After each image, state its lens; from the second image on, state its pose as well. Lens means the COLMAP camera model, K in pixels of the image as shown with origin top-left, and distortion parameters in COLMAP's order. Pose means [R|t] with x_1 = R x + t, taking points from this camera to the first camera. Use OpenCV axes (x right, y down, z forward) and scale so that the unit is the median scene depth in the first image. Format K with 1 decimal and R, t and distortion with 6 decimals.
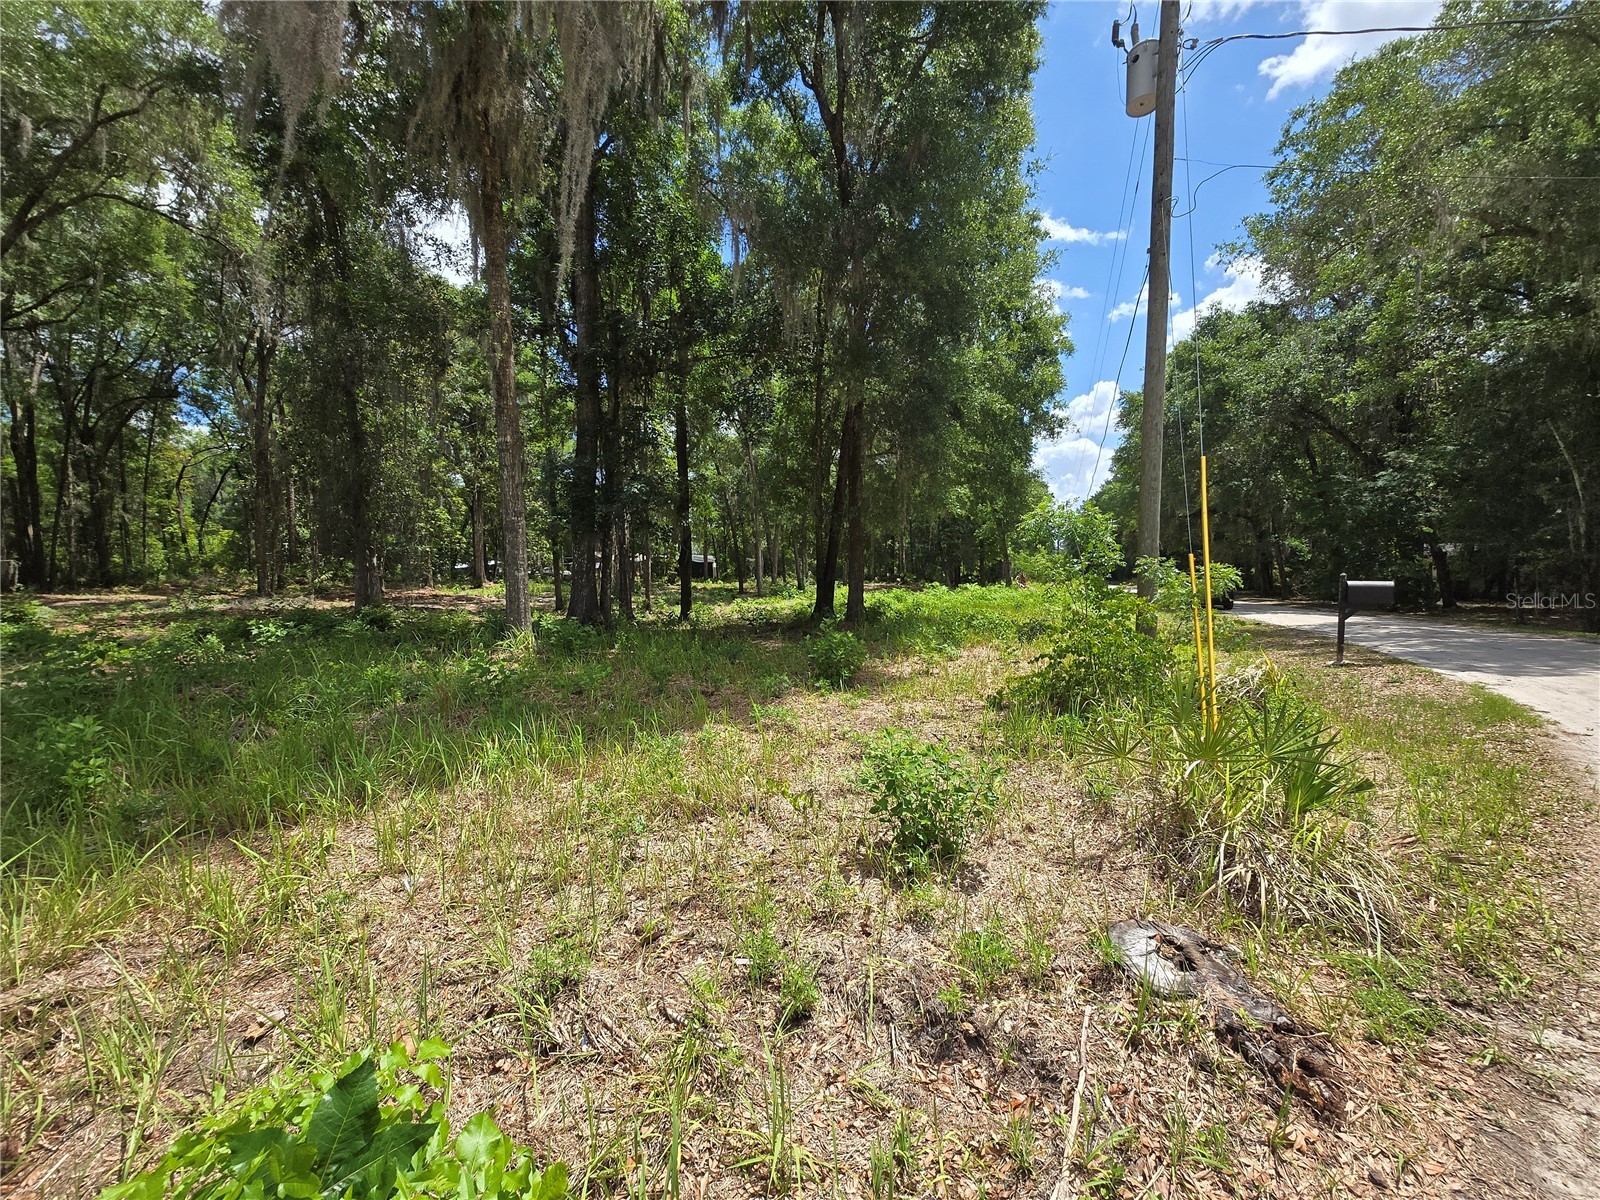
lens RADIAL K [[636.0, 0, 807.6], [0, 636.0, 590.8], [0, 0, 1]] dist [0.002029, -0.000011]
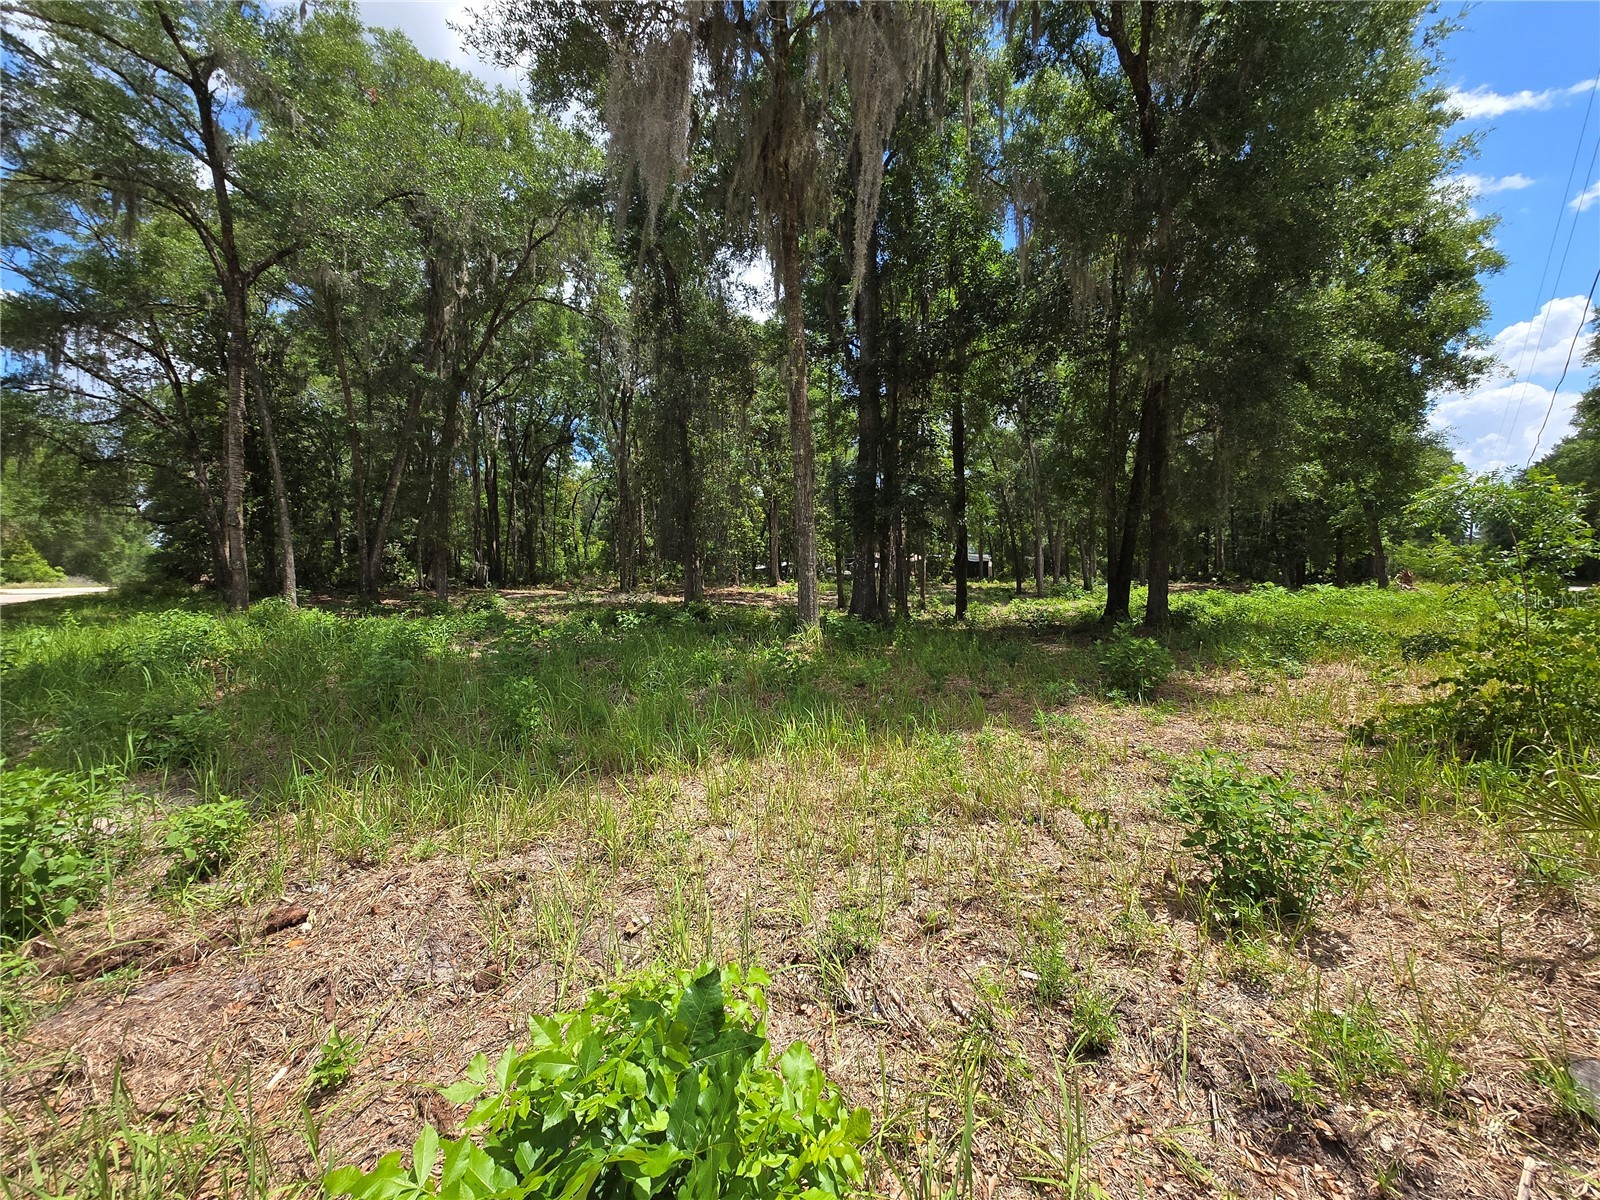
lens RADIAL K [[636.0, 0, 799.4], [0, 636.0, 591.5], [0, 0, 1]] dist [0.002029, -0.000011]
pose [[0.906674, 0.007970, -0.421756, -0.003947], [-0.007065, 0.999968, 0.003709, 0.000108], [0.421772, -0.000383, 0.906702, -0.005665]]
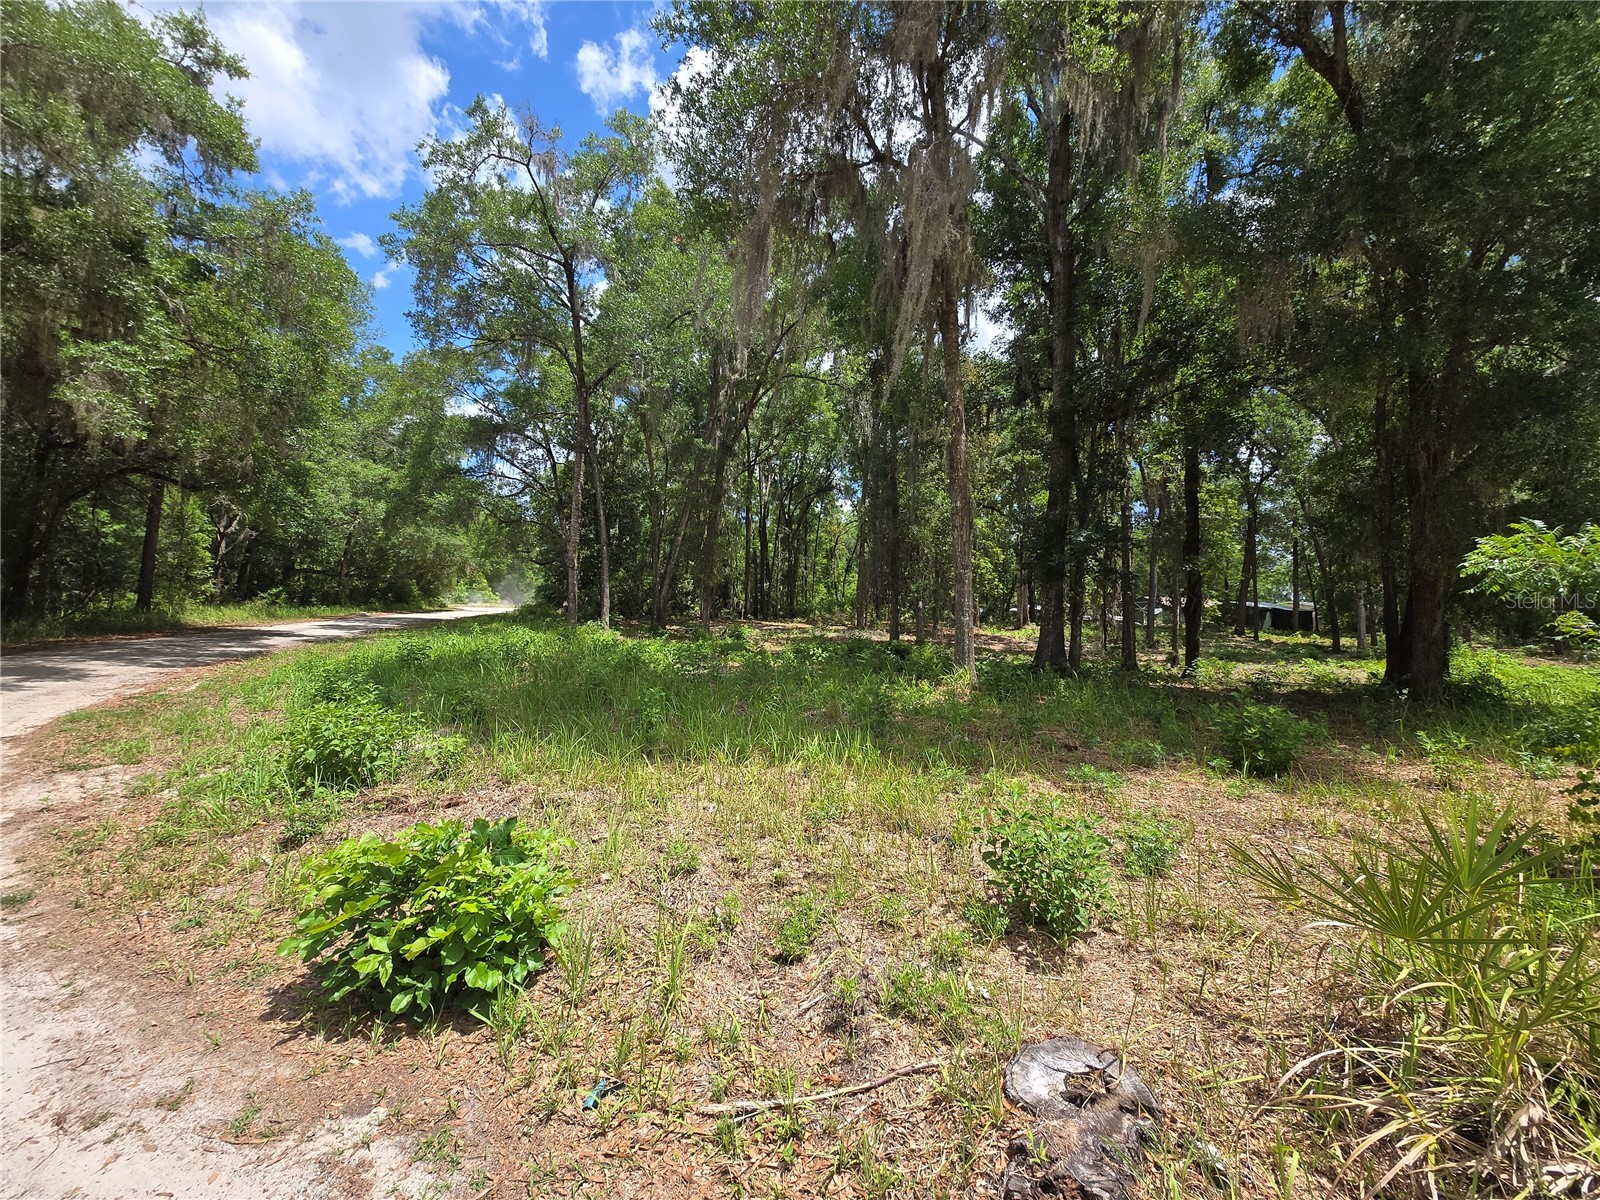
lens RADIAL K [[636.0, 0, 799.1], [0, 636.0, 593.7], [0, 0, 1]] dist [0.002029, -0.000011]
pose [[0.650077, 0.003843, -0.759858, 0.240843], [-0.052395, 0.997834, -0.039778, -0.011909], [0.758060, 0.065671, 0.648871, 0.022564]]
